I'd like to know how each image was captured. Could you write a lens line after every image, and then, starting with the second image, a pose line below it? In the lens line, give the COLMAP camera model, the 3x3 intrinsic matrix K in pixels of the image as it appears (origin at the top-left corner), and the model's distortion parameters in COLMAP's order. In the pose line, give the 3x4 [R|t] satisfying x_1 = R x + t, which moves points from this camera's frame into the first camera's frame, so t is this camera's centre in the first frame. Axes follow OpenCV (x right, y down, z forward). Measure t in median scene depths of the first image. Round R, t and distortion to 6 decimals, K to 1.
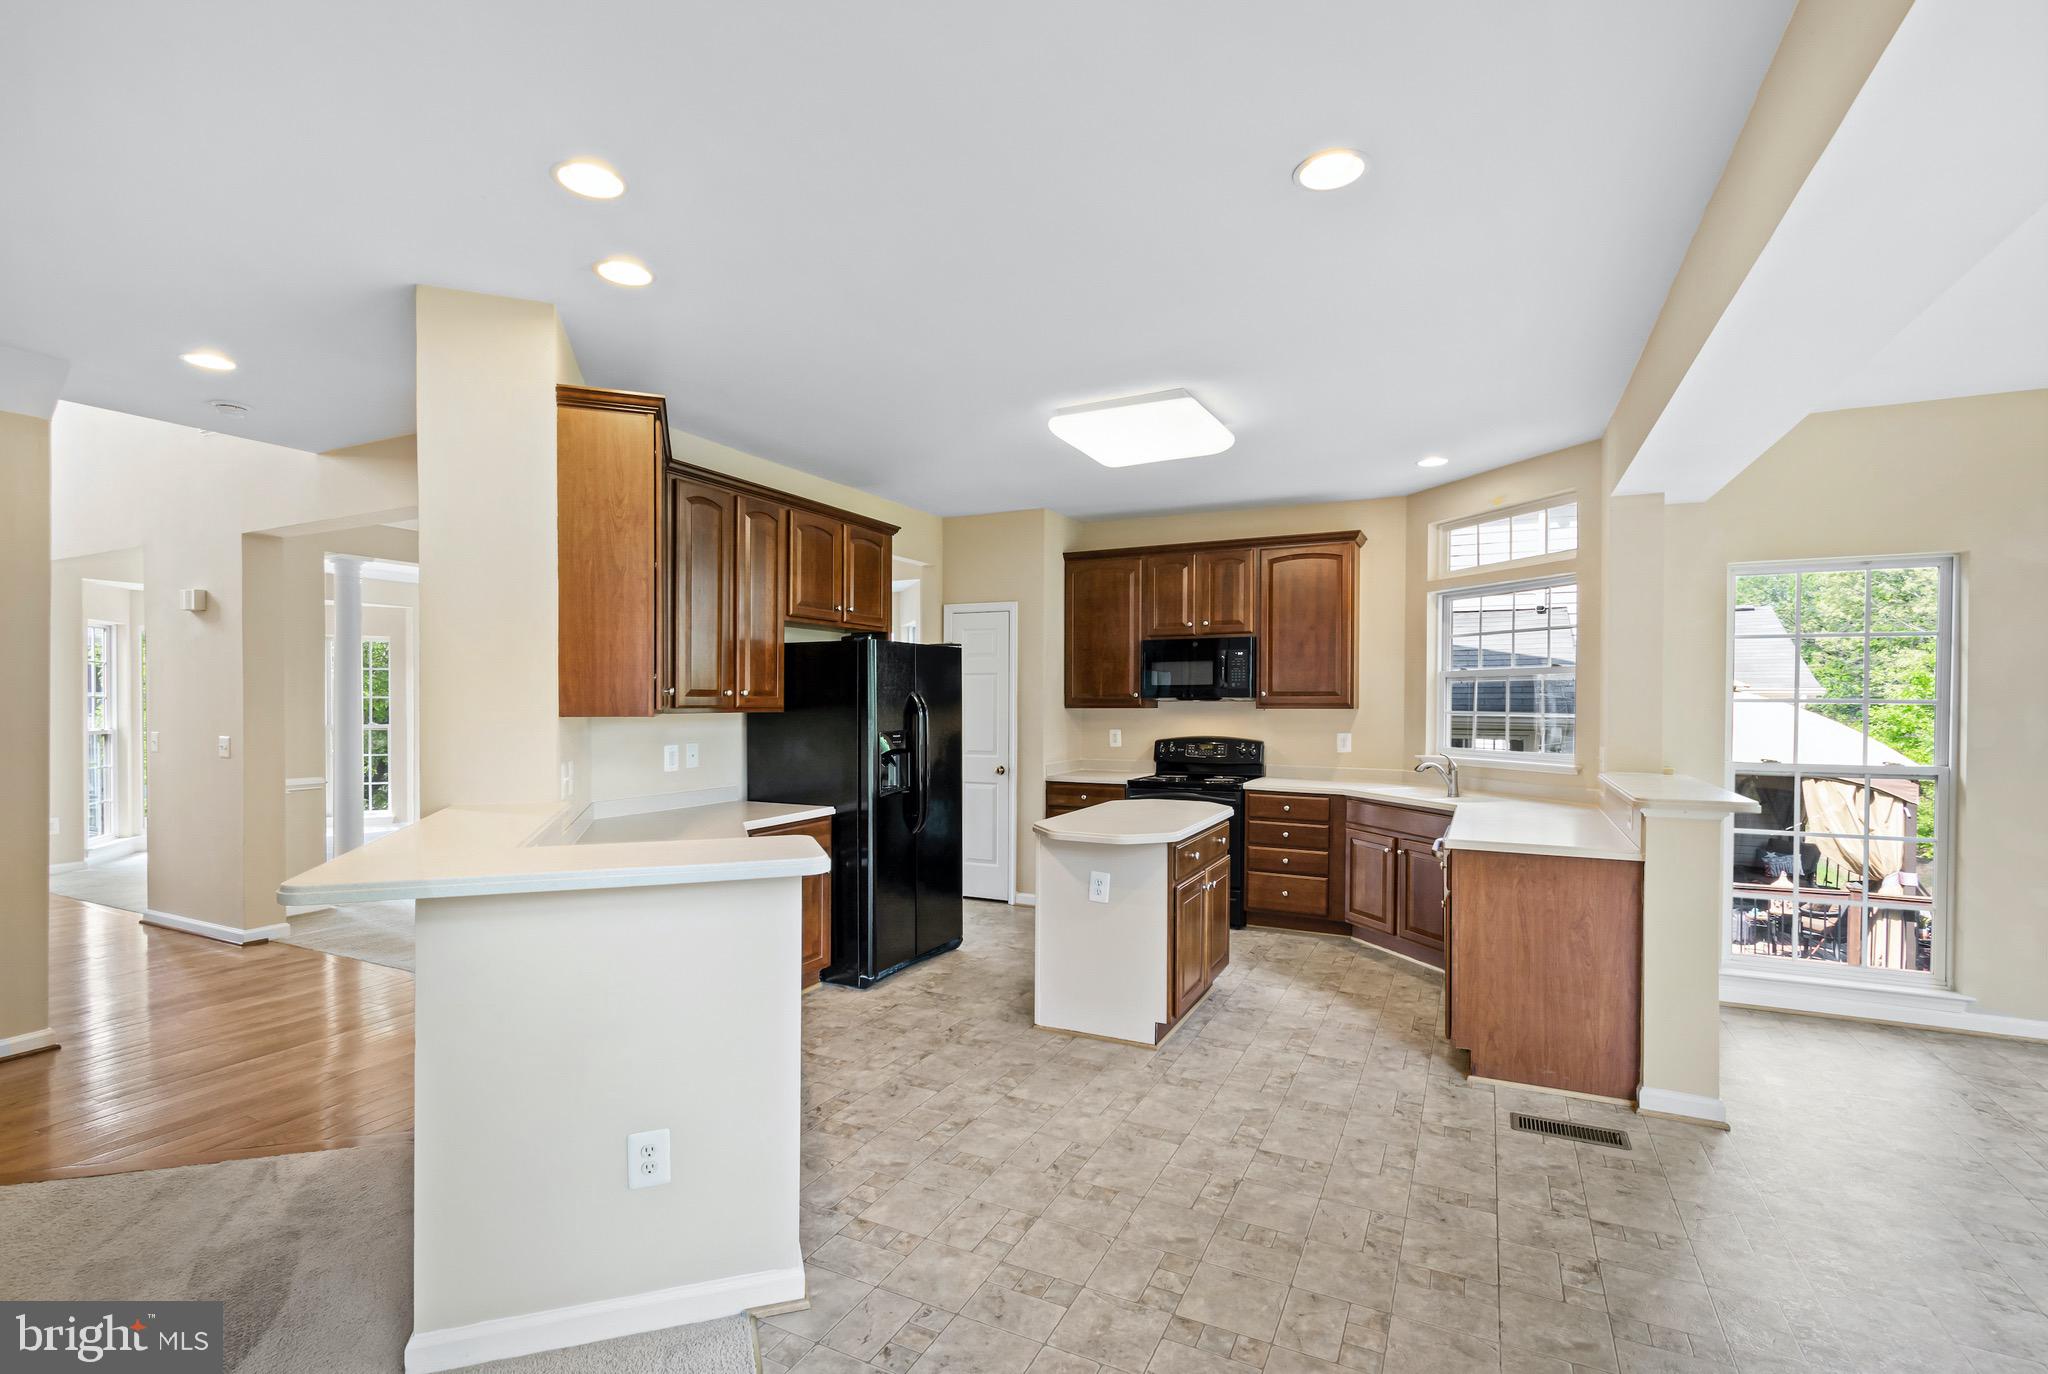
lens RADIAL K [[952.4, 0, 1015.5], [0, 952.4, 692.6], [0, 0, 1]] dist [0.003018, 0.000100]
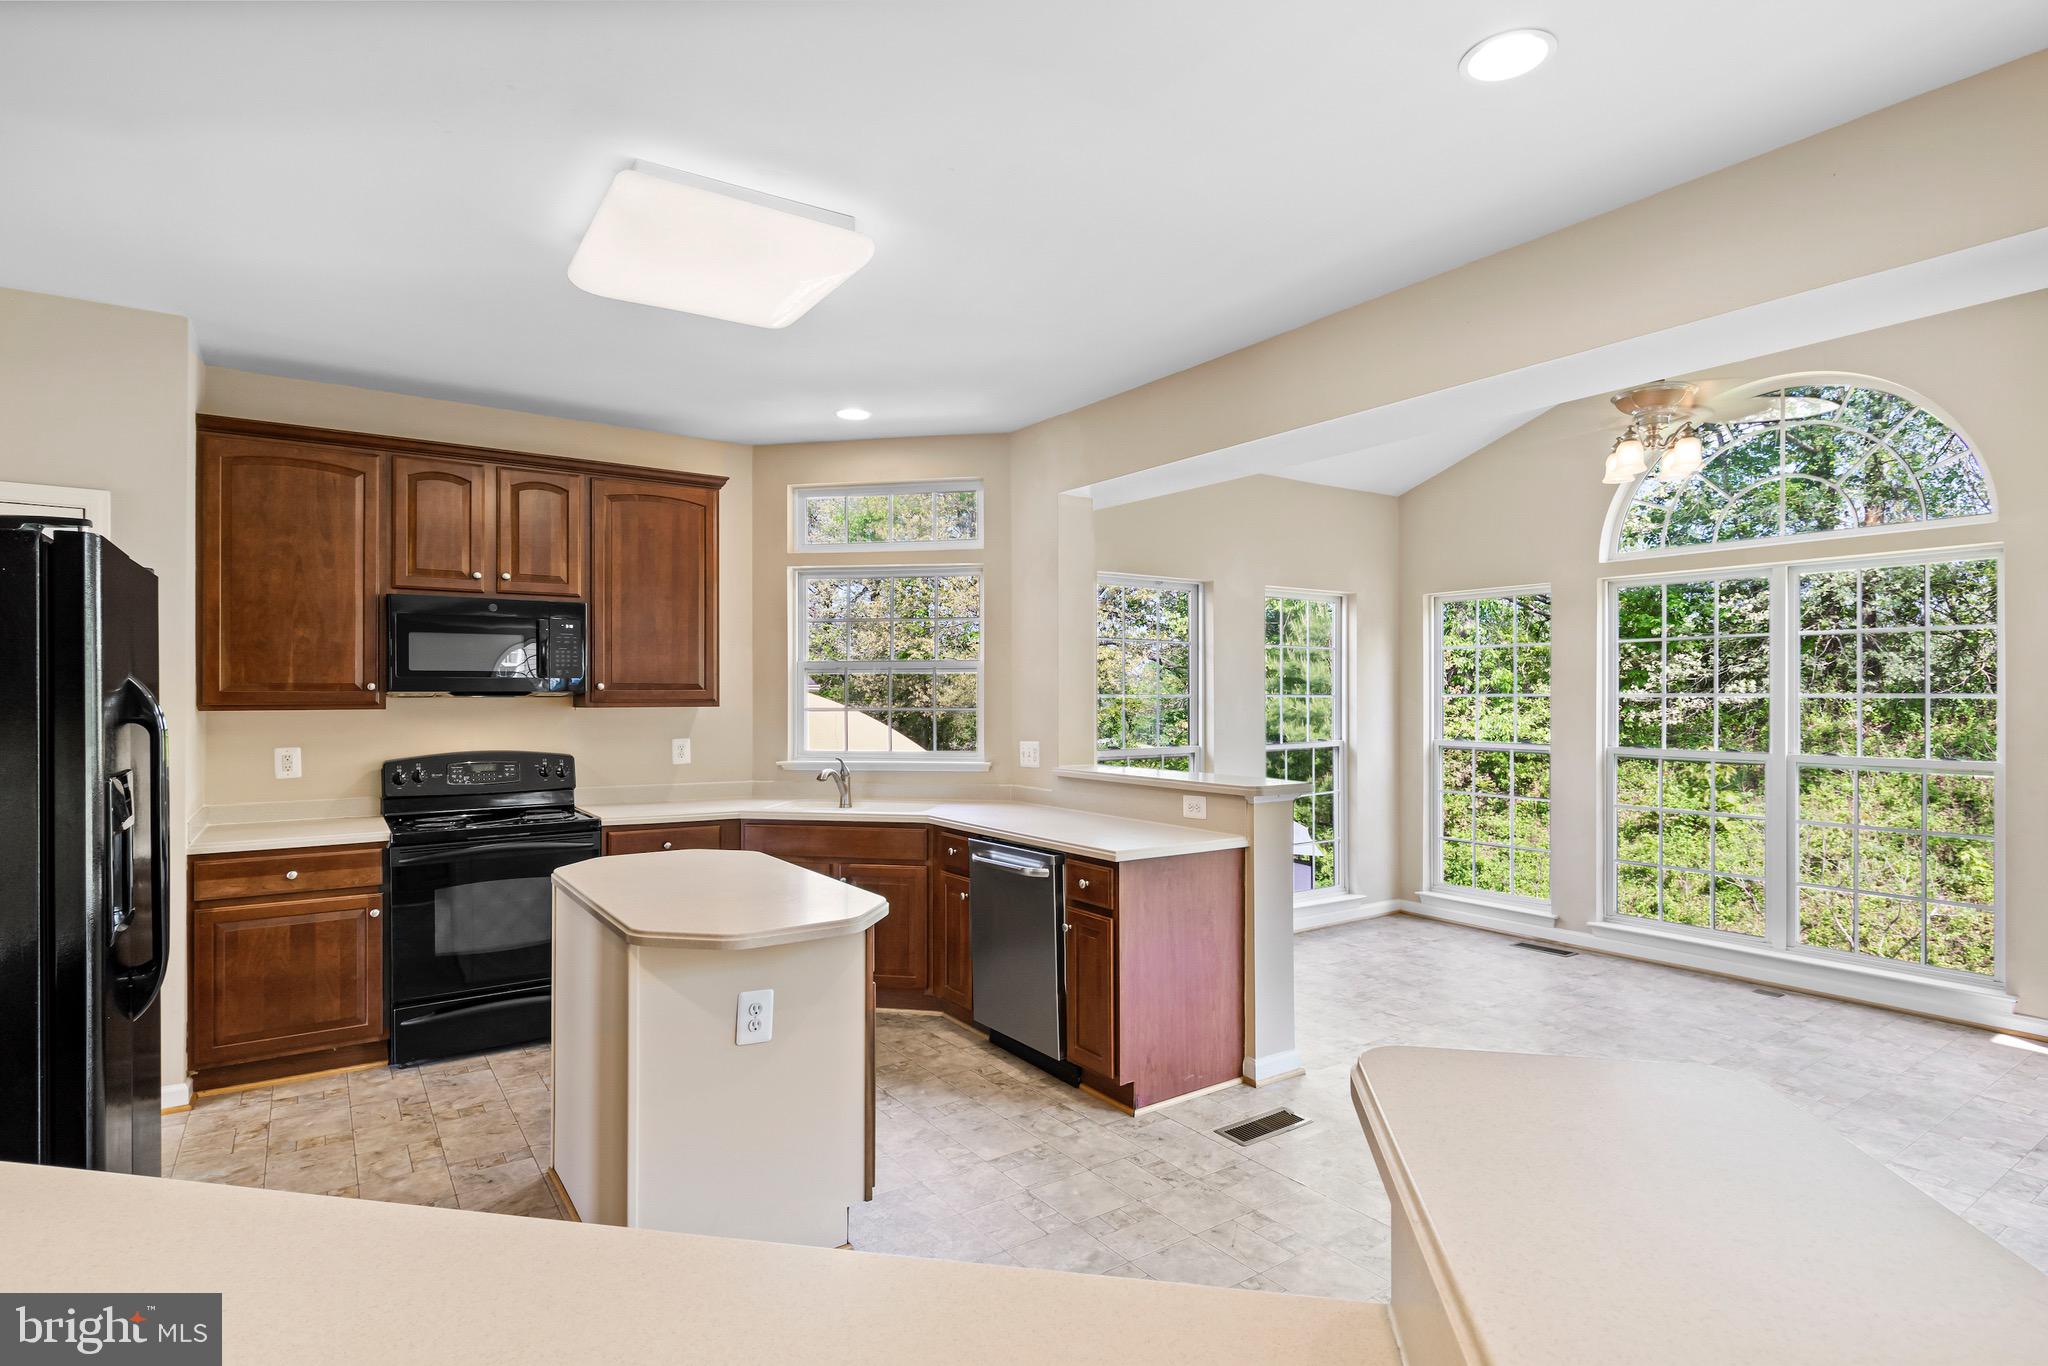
lens RADIAL K [[1042.5, 0, 1023.2], [0, 1042.5, 682.9], [0, 0, 1]] dist [0.004352, -0.000359]
pose [[0.479419, 0.009745, 0.877532, -0.260130], [-0.005966, 0.999951, -0.007845, 0.003239], [-0.877566, -0.001474, 0.479454, 0.364245]]
